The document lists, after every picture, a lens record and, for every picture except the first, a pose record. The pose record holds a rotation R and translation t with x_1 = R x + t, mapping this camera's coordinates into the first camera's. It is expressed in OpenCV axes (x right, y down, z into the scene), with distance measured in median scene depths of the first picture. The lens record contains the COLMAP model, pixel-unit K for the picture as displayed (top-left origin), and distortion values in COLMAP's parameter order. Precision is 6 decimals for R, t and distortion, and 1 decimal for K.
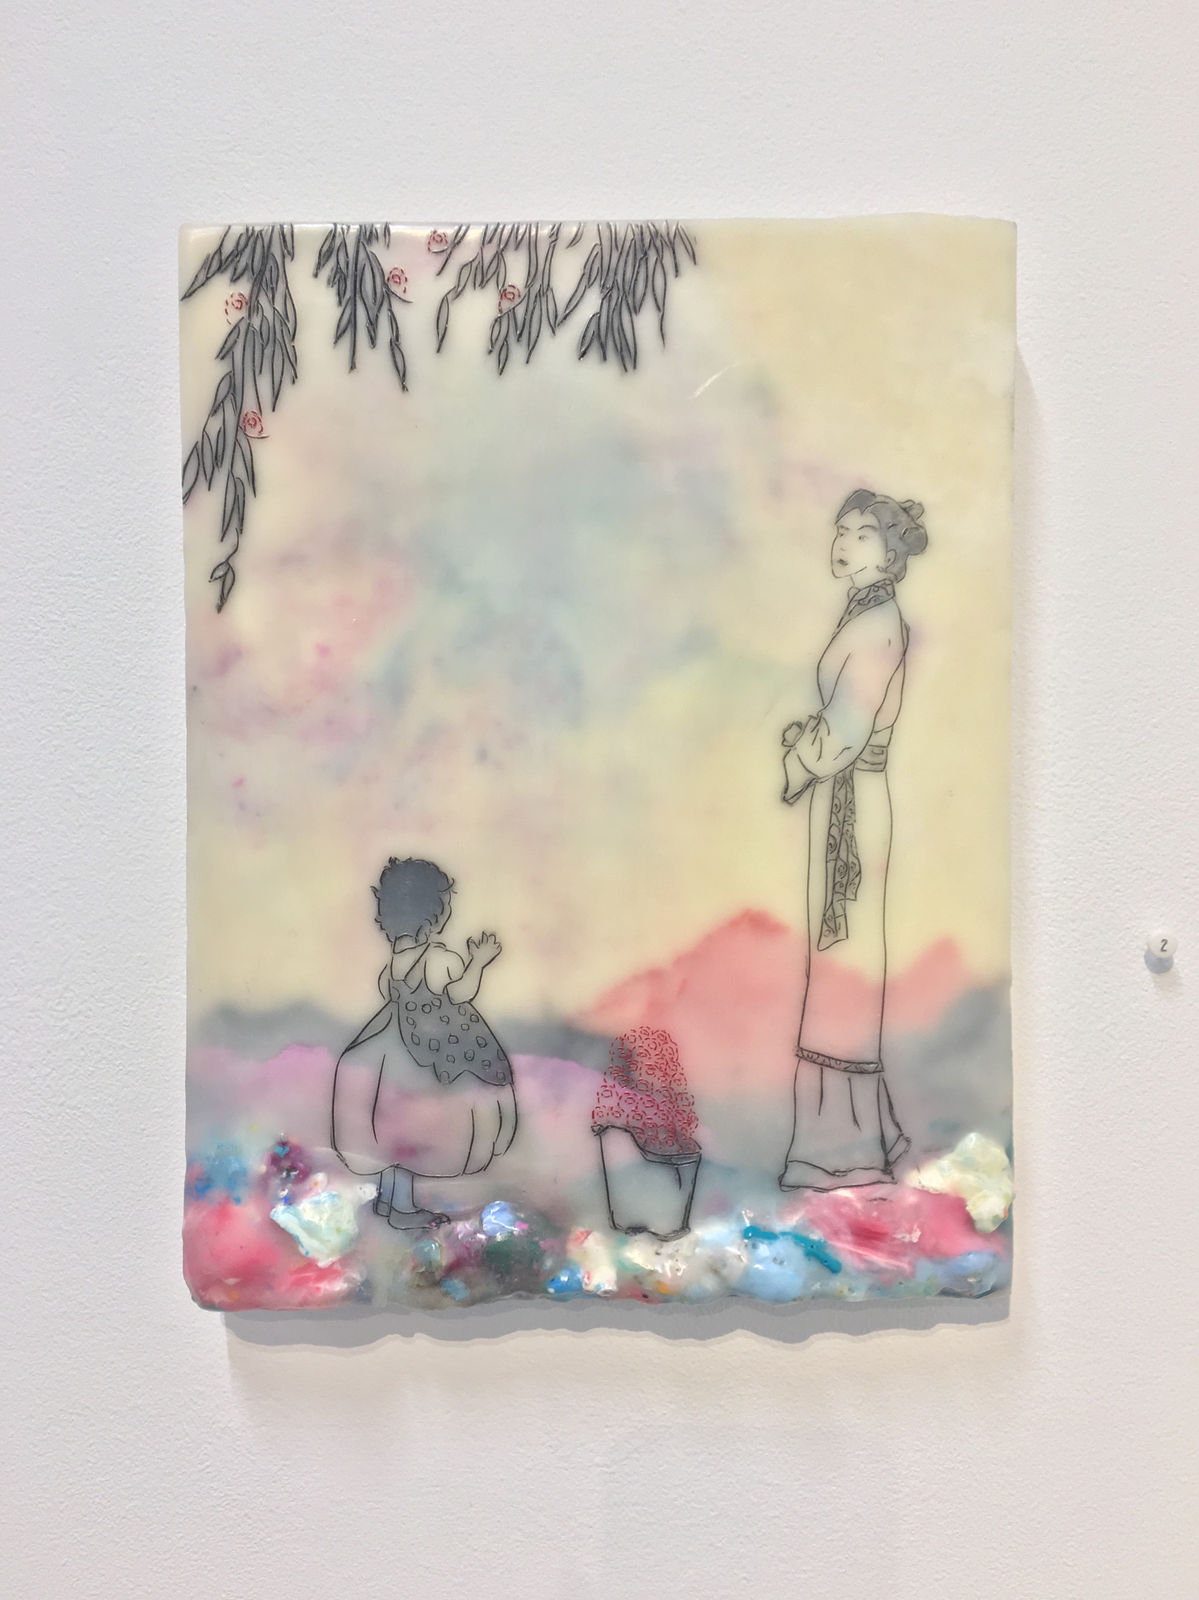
lens RADIAL K [[1441.0, 0, 602.0], [0, 1441.0, 790.7], [0, 0, 1]] dist [0.072386, -0.125485]
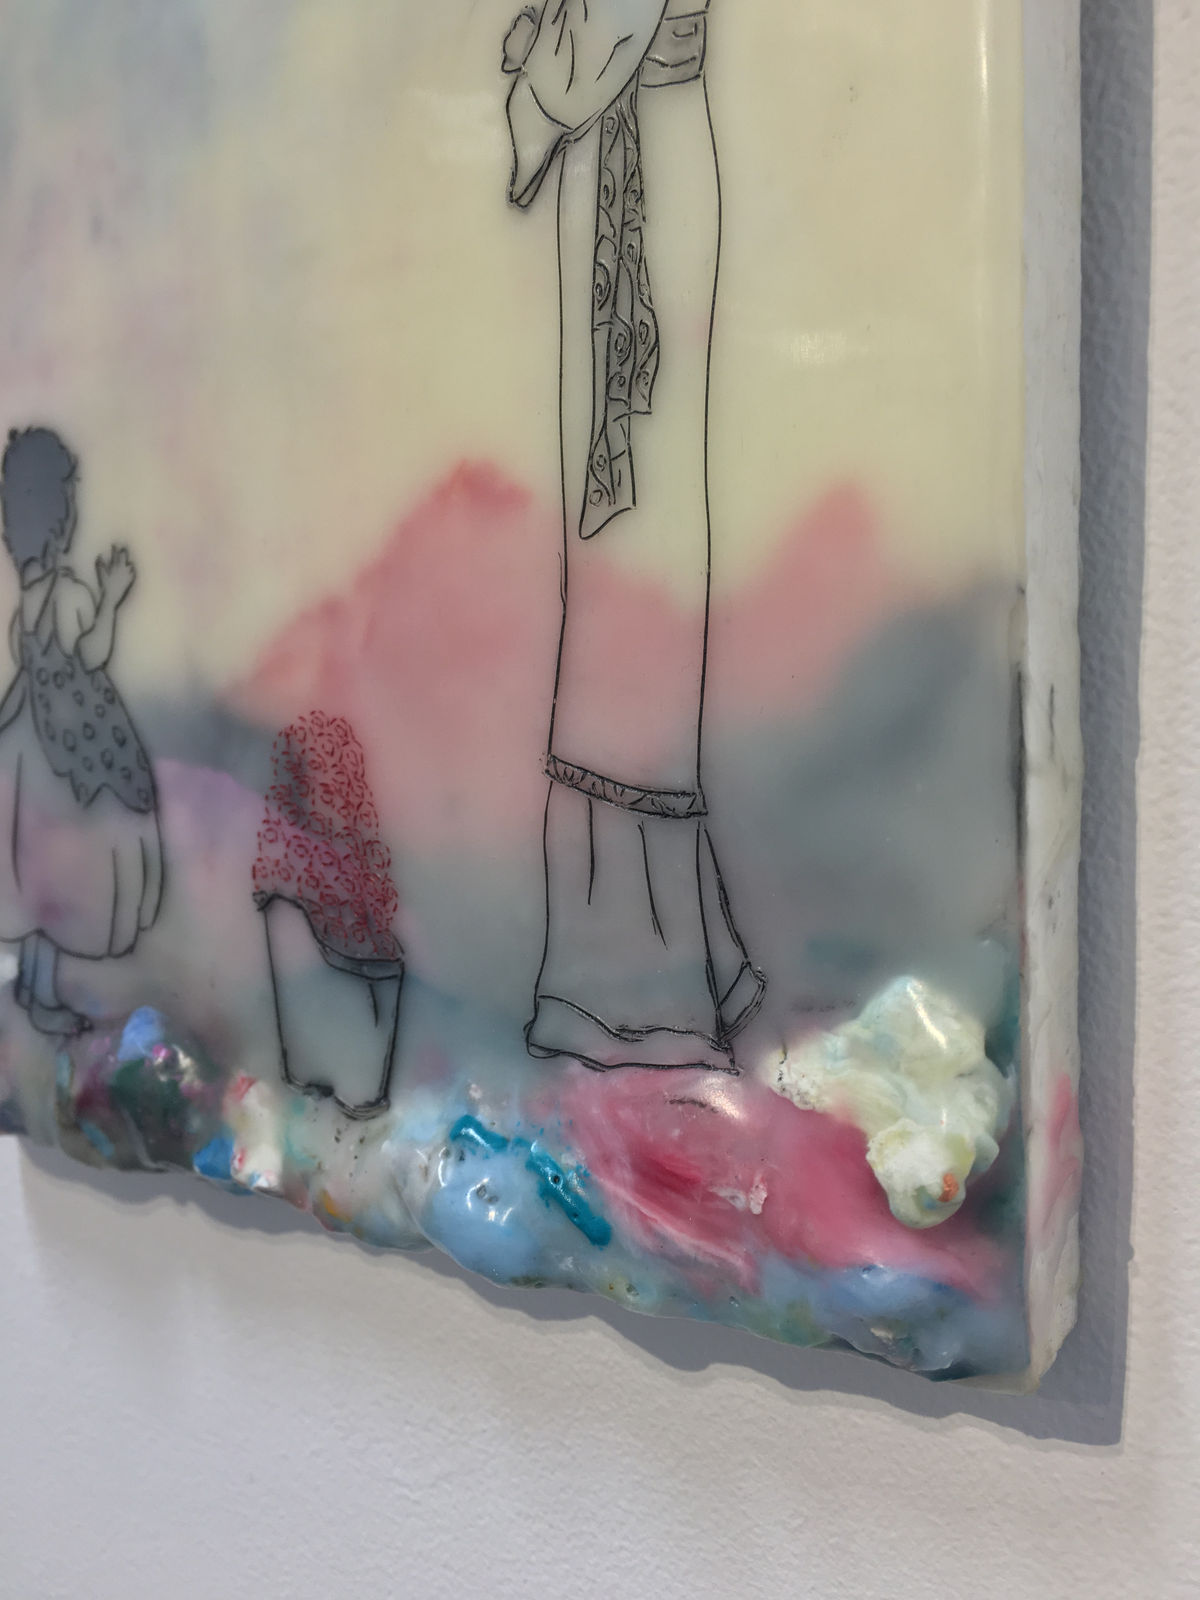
lens RADIAL K [[1441.0, 0, 605.9], [0, 1441.0, 803.5], [0, 0, 1]] dist [0.072386, -0.125485]
pose [[0.819941, 0.037952, -0.571189, 0.413058], [0.014264, 0.996136, 0.086663, 0.153131], [0.572271, -0.079207, 0.816231, 0.633555]]
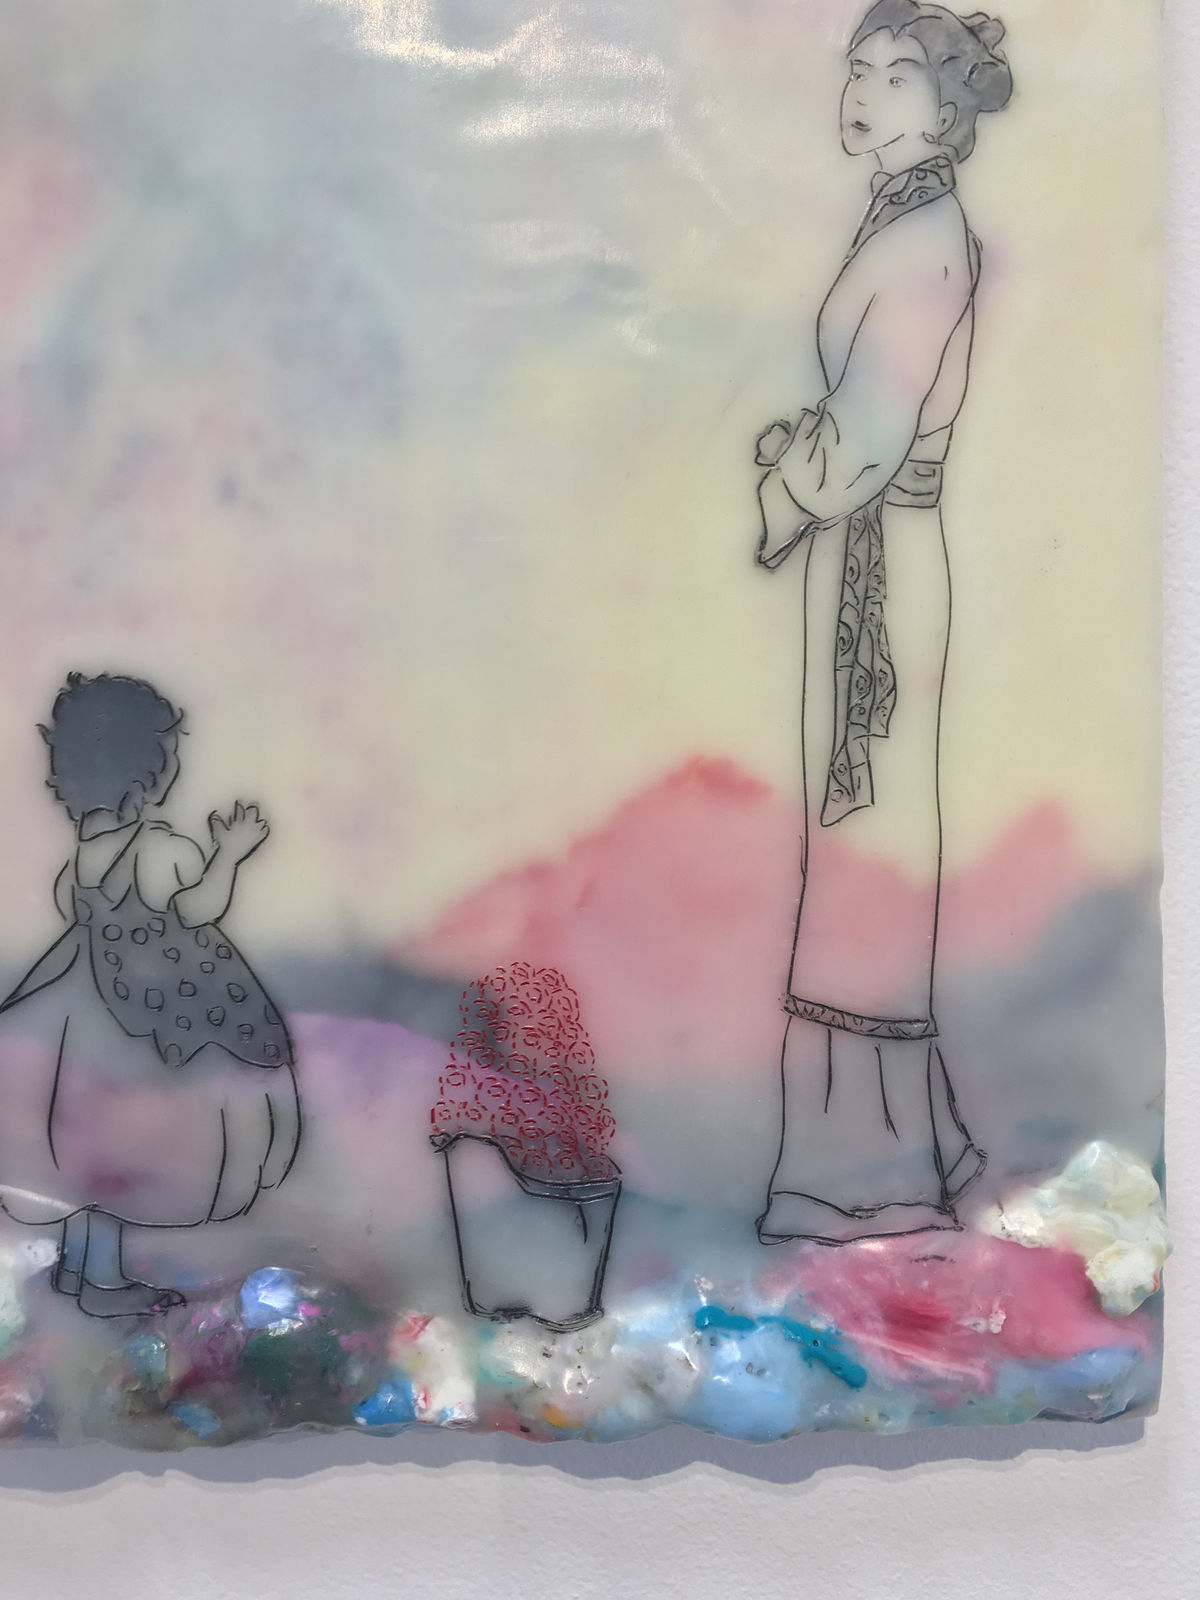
lens RADIAL K [[1441.0, 0, 600.6], [0, 1441.0, 790.7], [0, 0, 1]] dist [0.072386, -0.125485]
pose [[0.999833, -0.012541, -0.013304, 0.070026], [0.012904, 0.999536, 0.027582, 0.079664], [0.012952, -0.027749, 0.999531, 0.428719]]
